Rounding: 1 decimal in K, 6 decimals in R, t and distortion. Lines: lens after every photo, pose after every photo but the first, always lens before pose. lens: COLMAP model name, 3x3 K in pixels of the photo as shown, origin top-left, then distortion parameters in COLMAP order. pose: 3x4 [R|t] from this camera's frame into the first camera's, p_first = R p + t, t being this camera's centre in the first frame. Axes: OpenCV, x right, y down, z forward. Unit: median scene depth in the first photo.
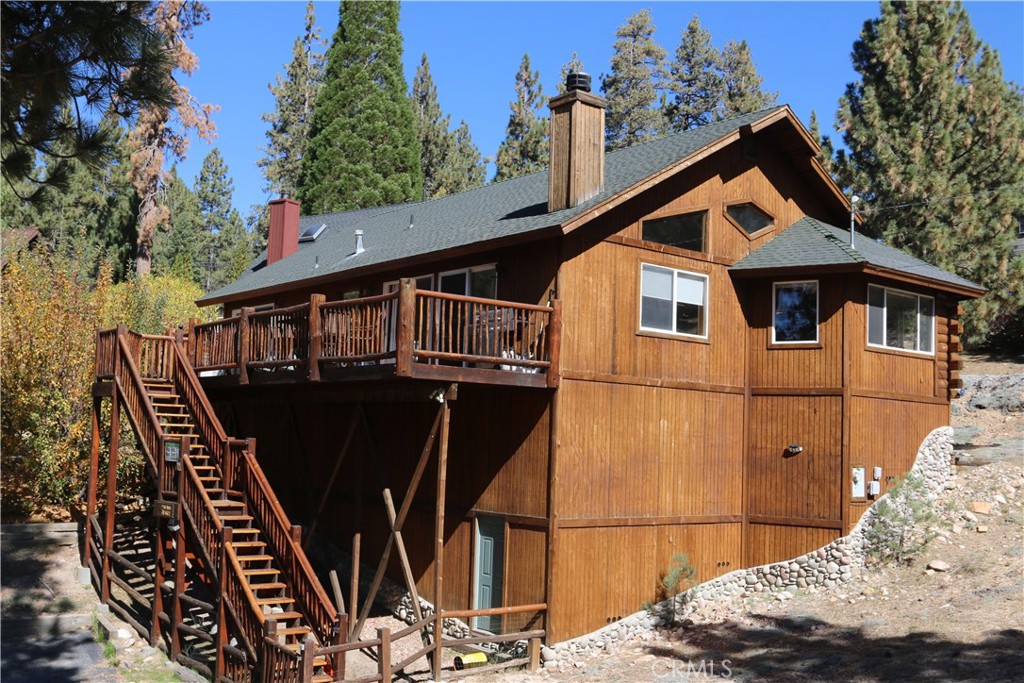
lens RADIAL K [[1068.2, 0, 512.0], [0, 1068.2, 341.5], [0, 0, 1]] dist [-0.090551, 0.022545]
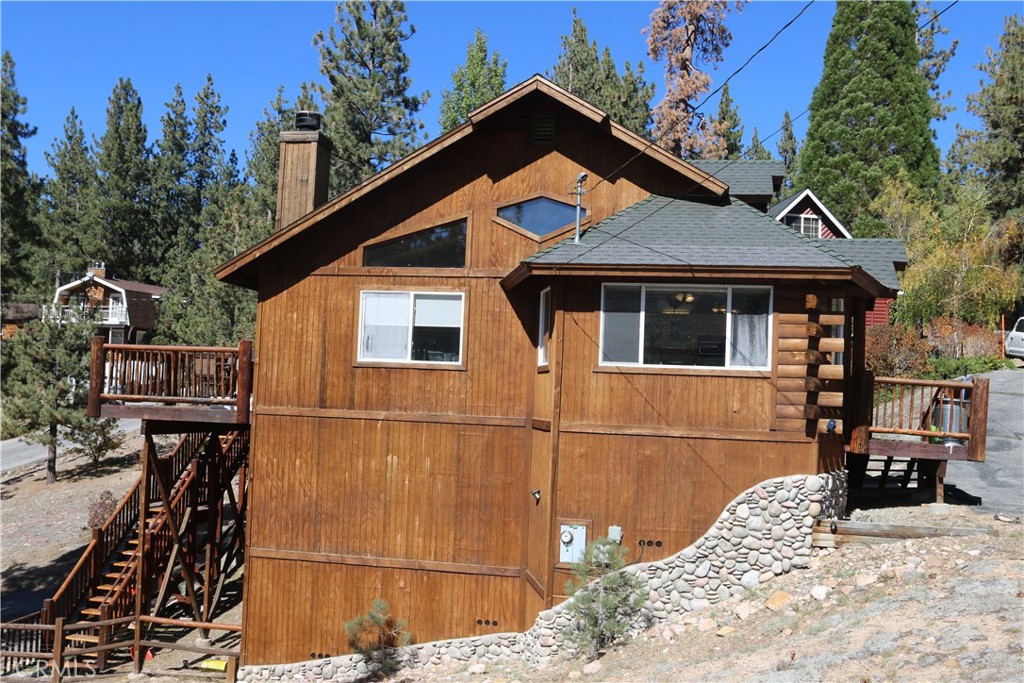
lens RADIAL K [[1068.2, 0, 512.0], [0, 1068.2, 341.5], [0, 0, 1]] dist [-0.090551, 0.022545]
pose [[0.640834, -0.052651, -0.765872, 0.942257], [0.054614, 0.998244, -0.022928, 0.000892], [0.765734, -0.027135, 0.642584, 0.488350]]
